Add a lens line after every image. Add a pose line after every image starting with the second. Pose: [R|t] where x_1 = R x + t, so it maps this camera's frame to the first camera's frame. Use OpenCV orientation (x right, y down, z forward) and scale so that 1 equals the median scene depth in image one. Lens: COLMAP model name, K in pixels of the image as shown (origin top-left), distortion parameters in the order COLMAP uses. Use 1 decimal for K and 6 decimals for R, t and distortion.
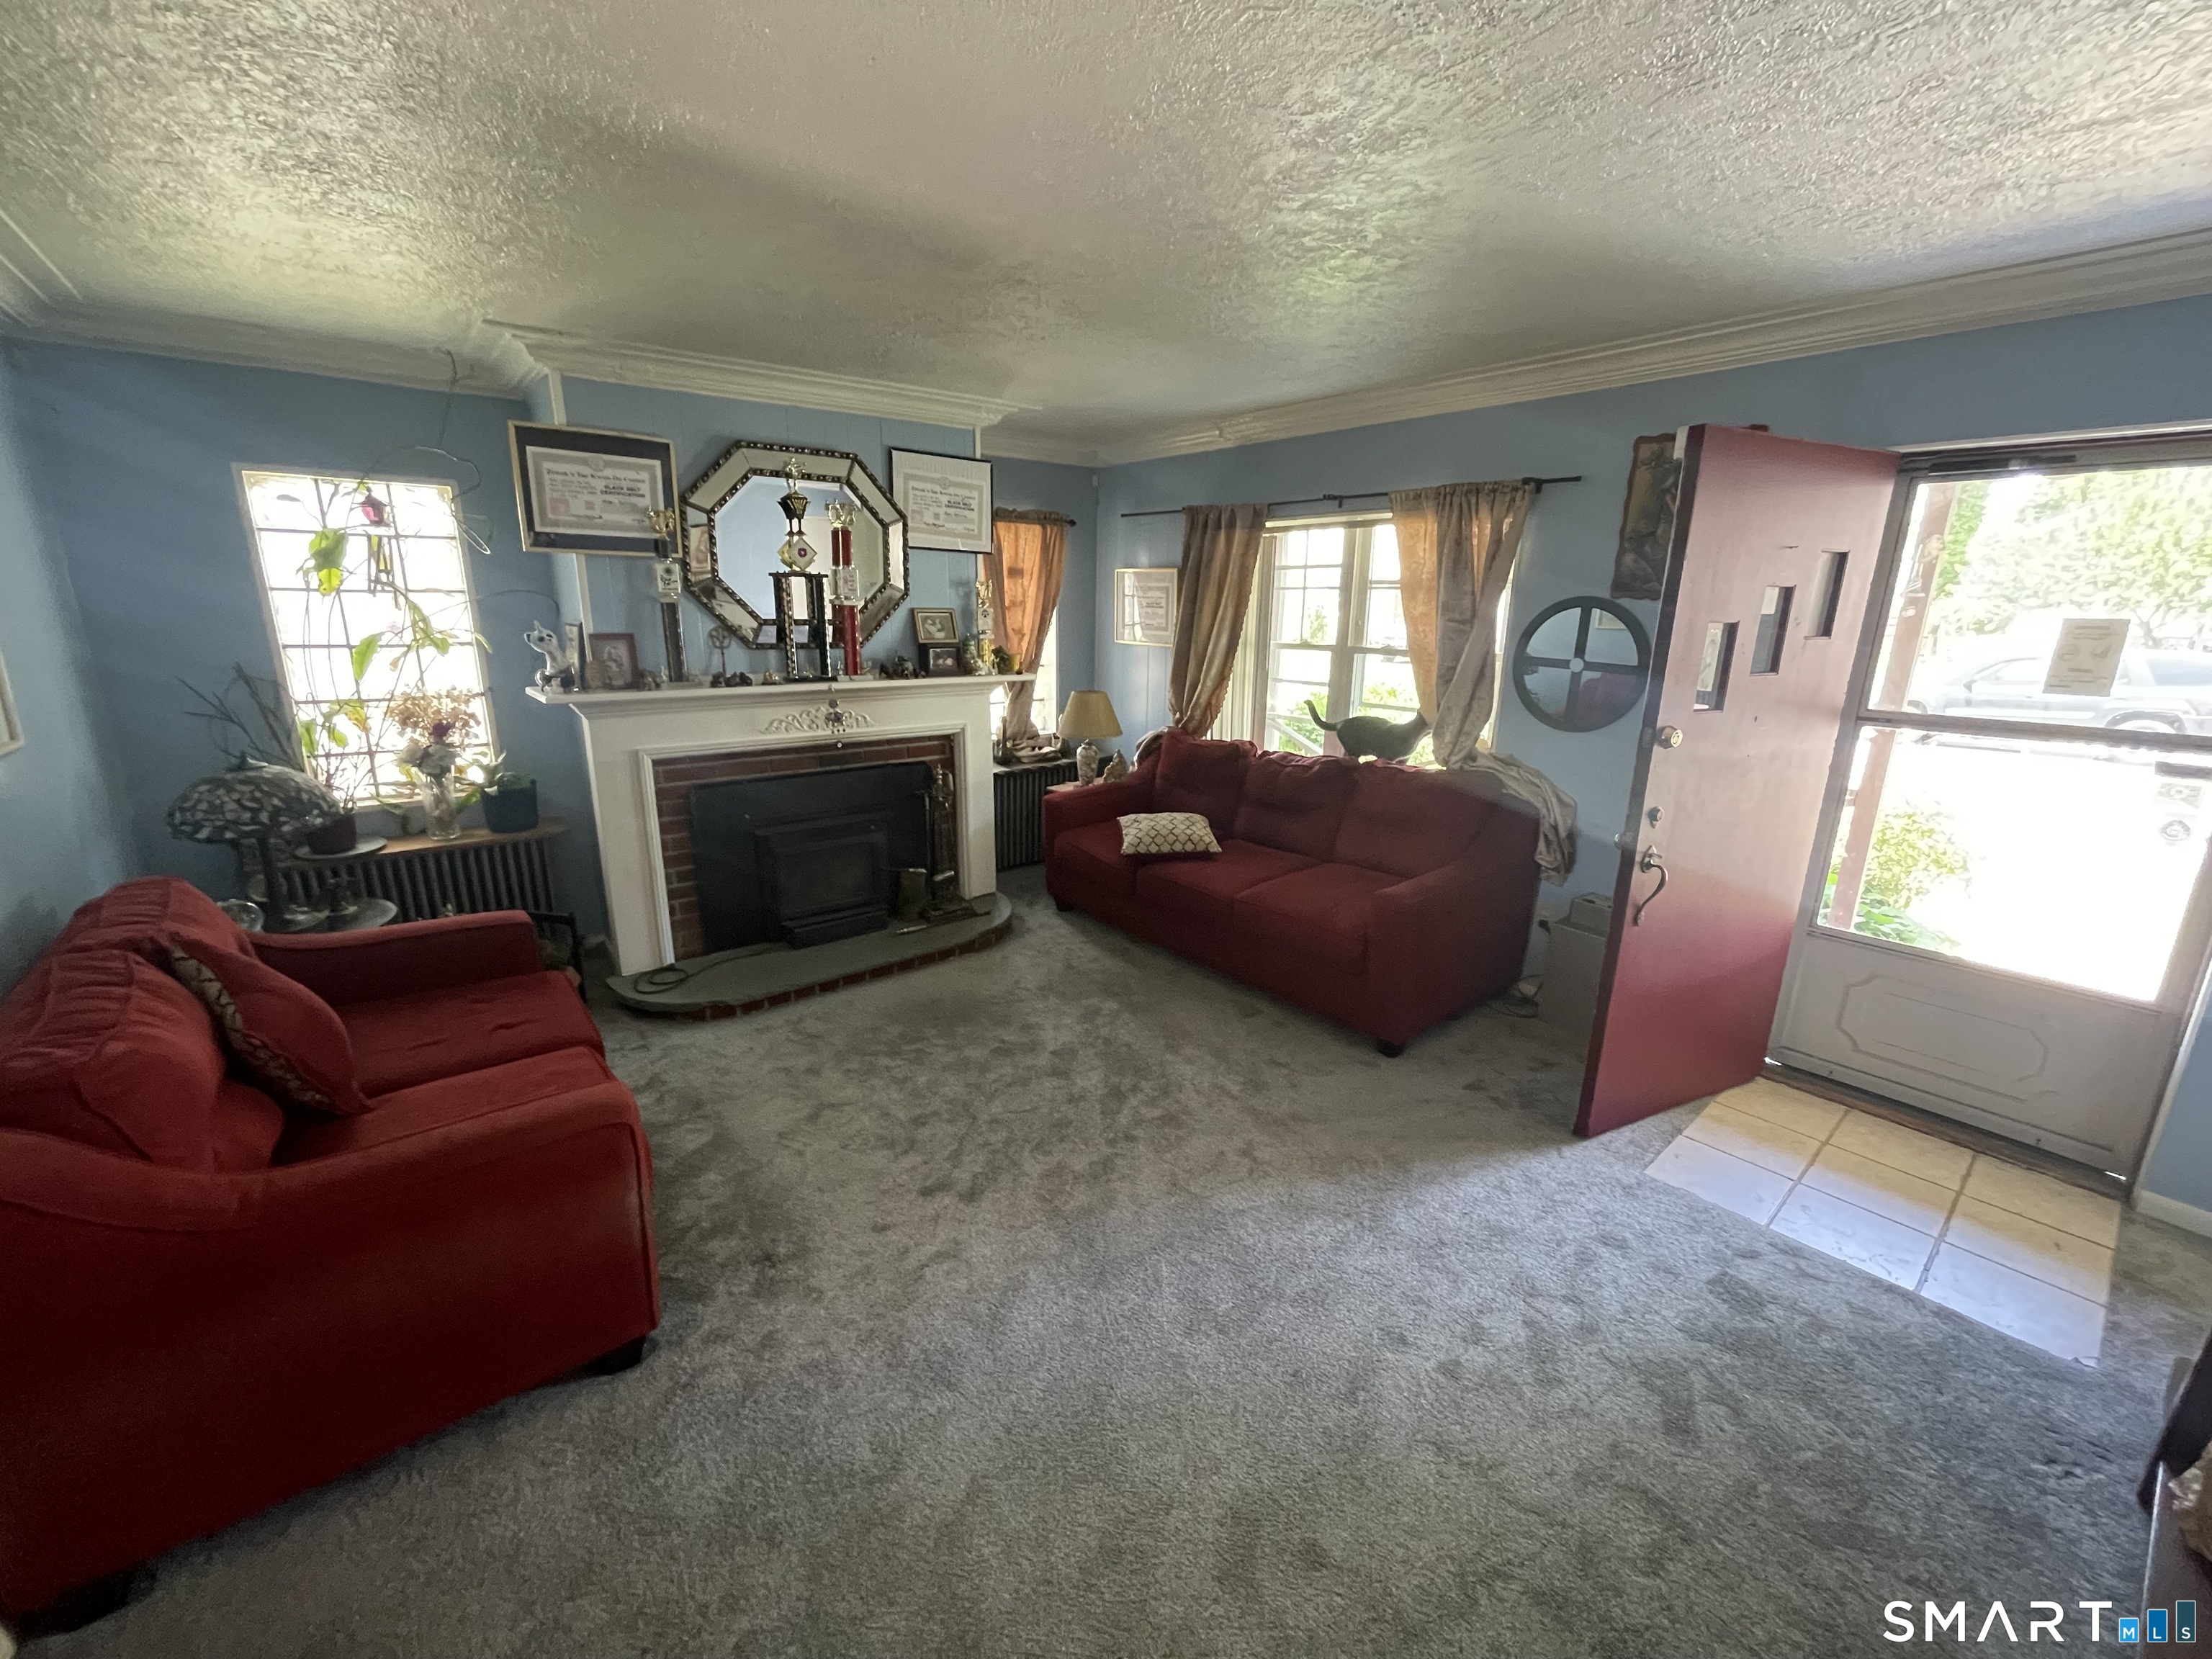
lens RADIAL K [[895.3, 0, 1106.0], [0, 895.3, 829.5], [0, 0, 1]] dist [0.000711, -0.000149]
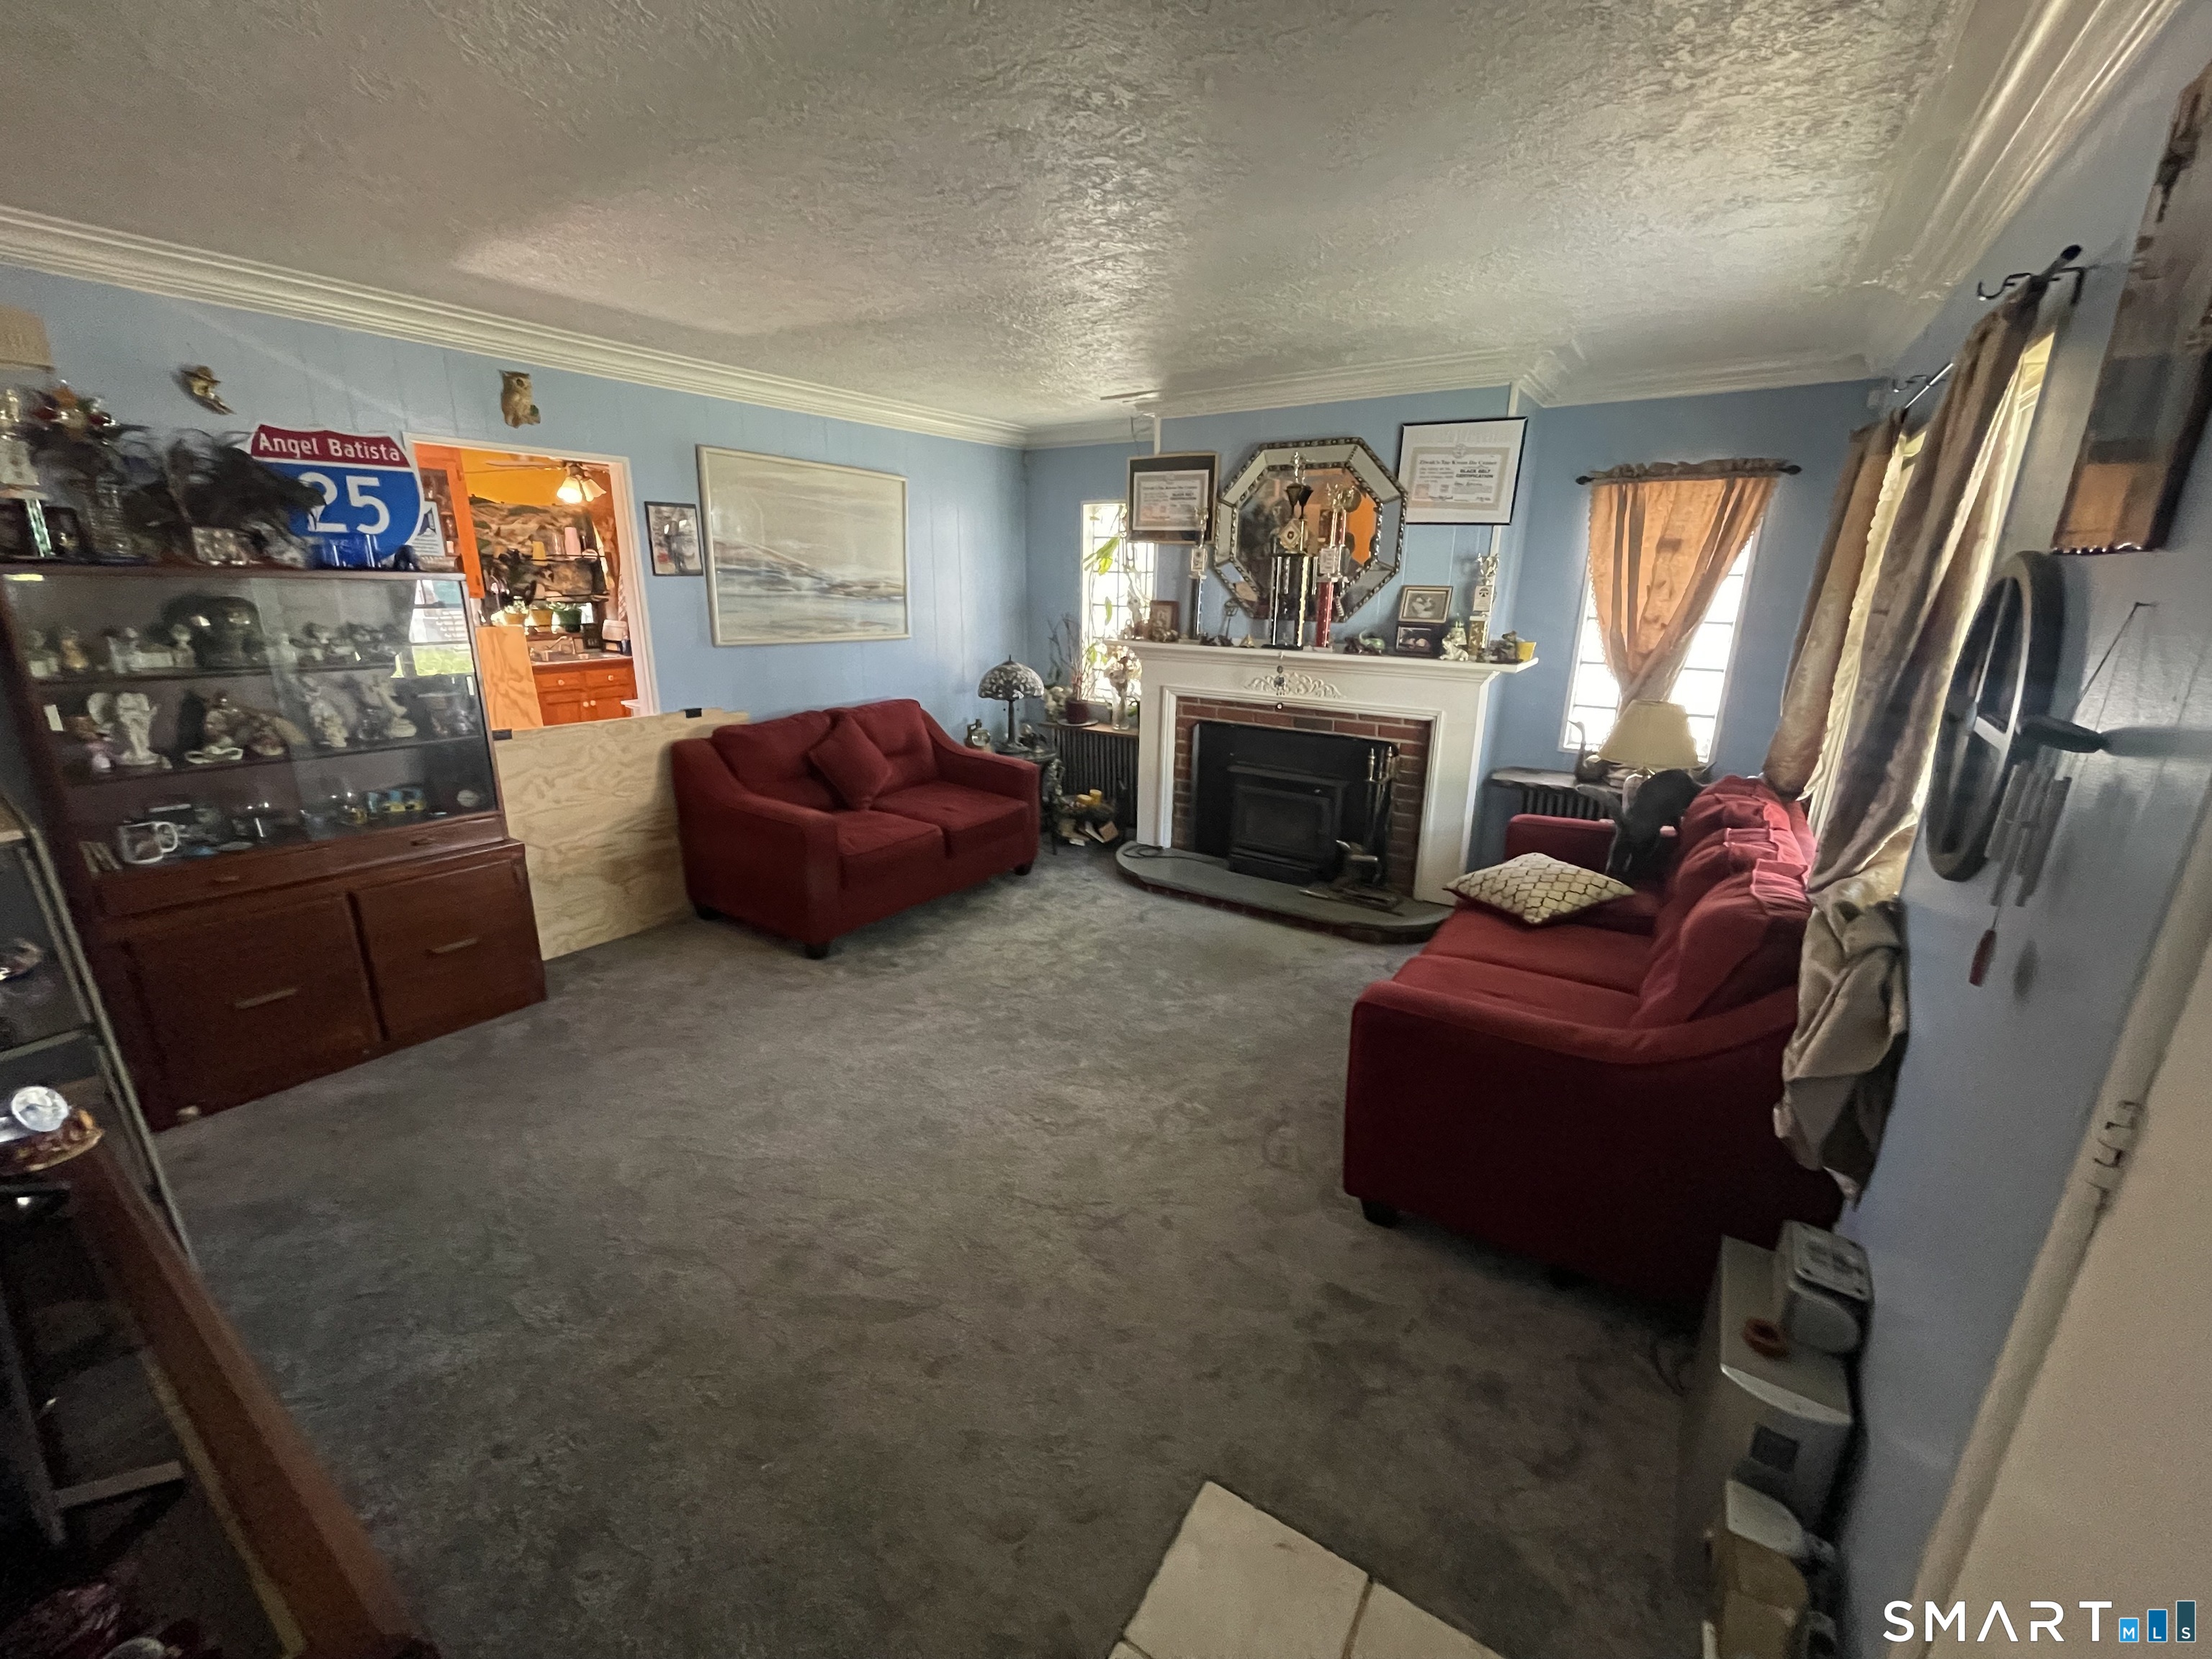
lens RADIAL K [[895.3, 0, 1106.0], [0, 895.3, 829.5], [0, 0, 1]] dist [0.000711, -0.000149]
pose [[0.296230, 0.254613, -0.920554, 0.720115], [-0.250251, 0.950833, 0.182458, -0.099005], [0.921749, 0.176320, 0.345382, 0.444011]]
